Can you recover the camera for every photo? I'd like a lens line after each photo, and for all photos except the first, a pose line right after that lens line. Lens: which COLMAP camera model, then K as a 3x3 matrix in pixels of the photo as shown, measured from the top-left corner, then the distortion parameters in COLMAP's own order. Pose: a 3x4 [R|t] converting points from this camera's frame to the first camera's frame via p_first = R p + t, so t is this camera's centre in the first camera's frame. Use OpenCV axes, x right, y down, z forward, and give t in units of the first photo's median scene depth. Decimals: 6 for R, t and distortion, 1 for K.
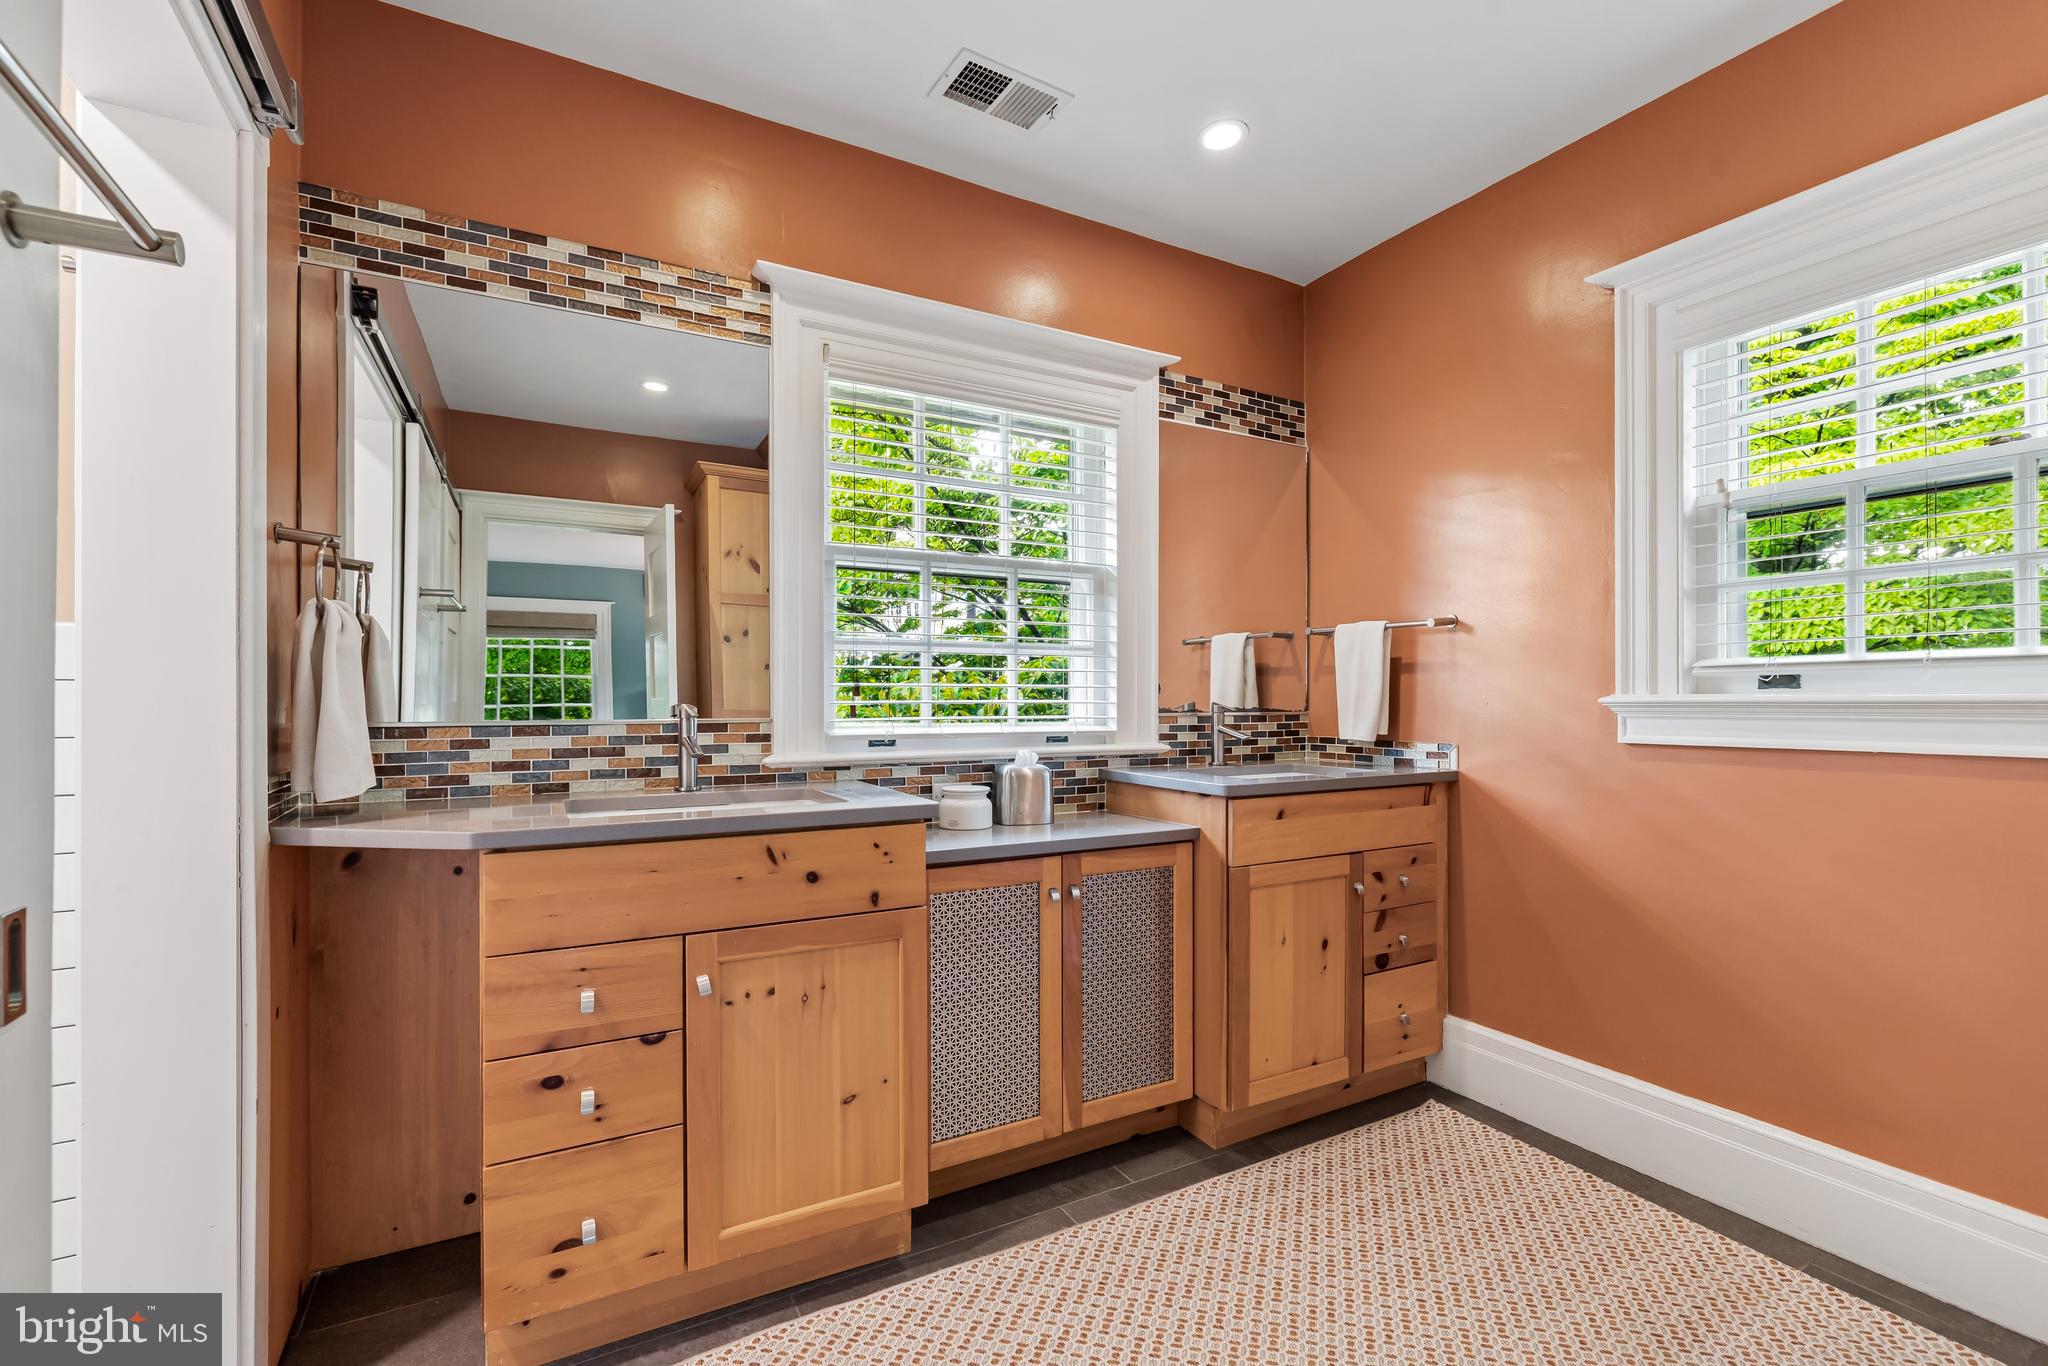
lens RADIAL K [[895.5, 0, 1039.8], [0, 895.5, 693.9], [0, 0, 1]] dist [-0.002314, 0.002156]
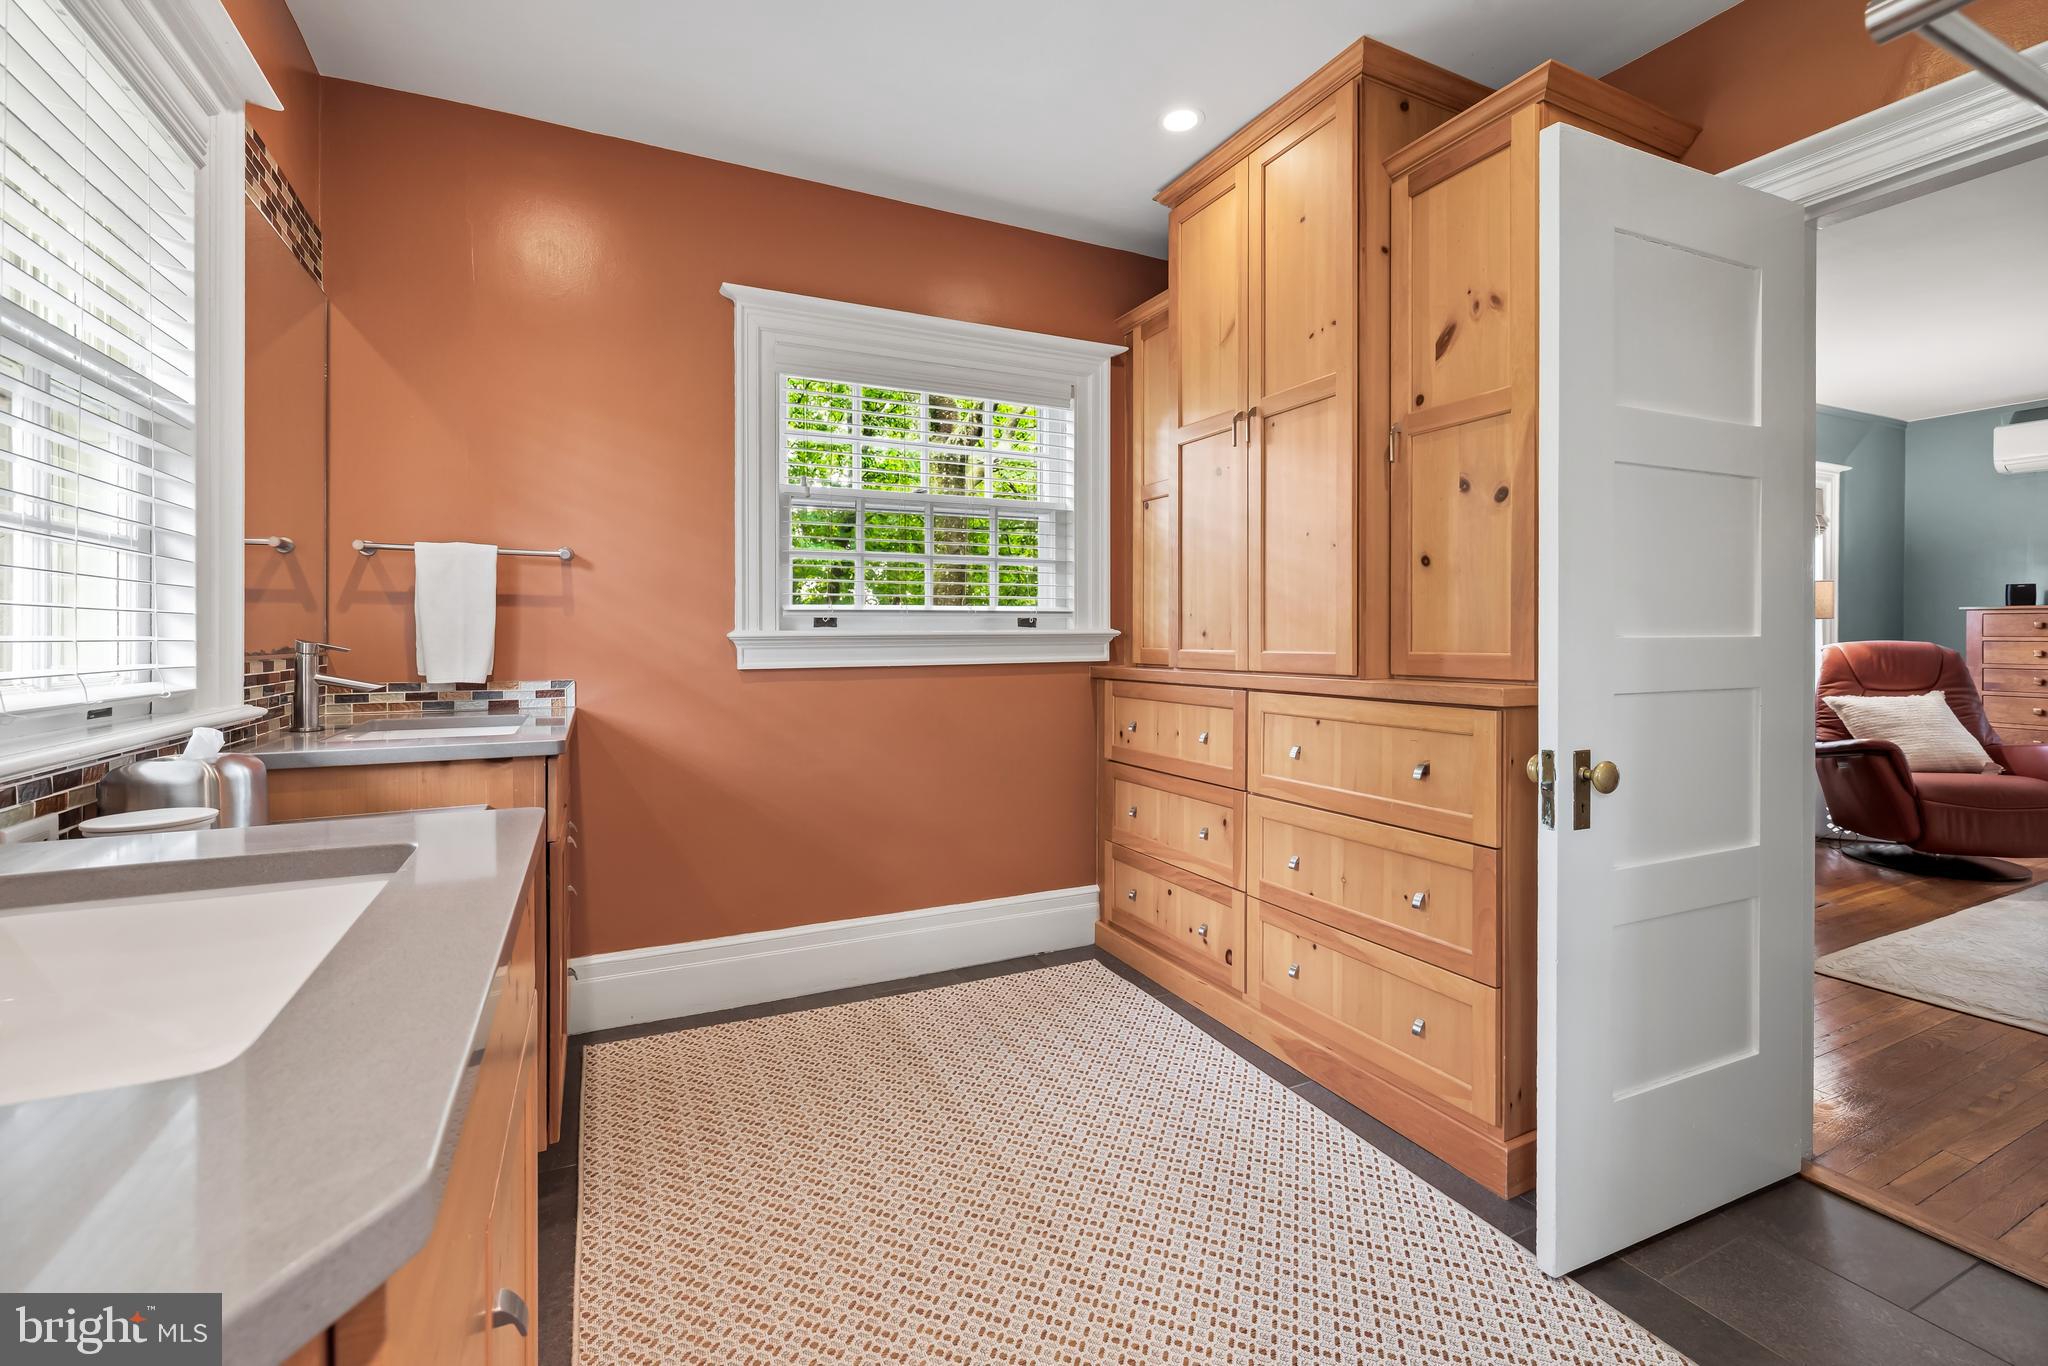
lens RADIAL K [[895.5, 0, 1039.7], [0, 895.5, 634.2], [0, 0, 1]] dist [-0.002314, 0.002156]
pose [[0.063257, 0.003419, 0.997991, -0.718129], [-0.001682, 0.999993, -0.003319, 0.011794], [-0.997996, -0.001469, 0.063262, 0.638045]]
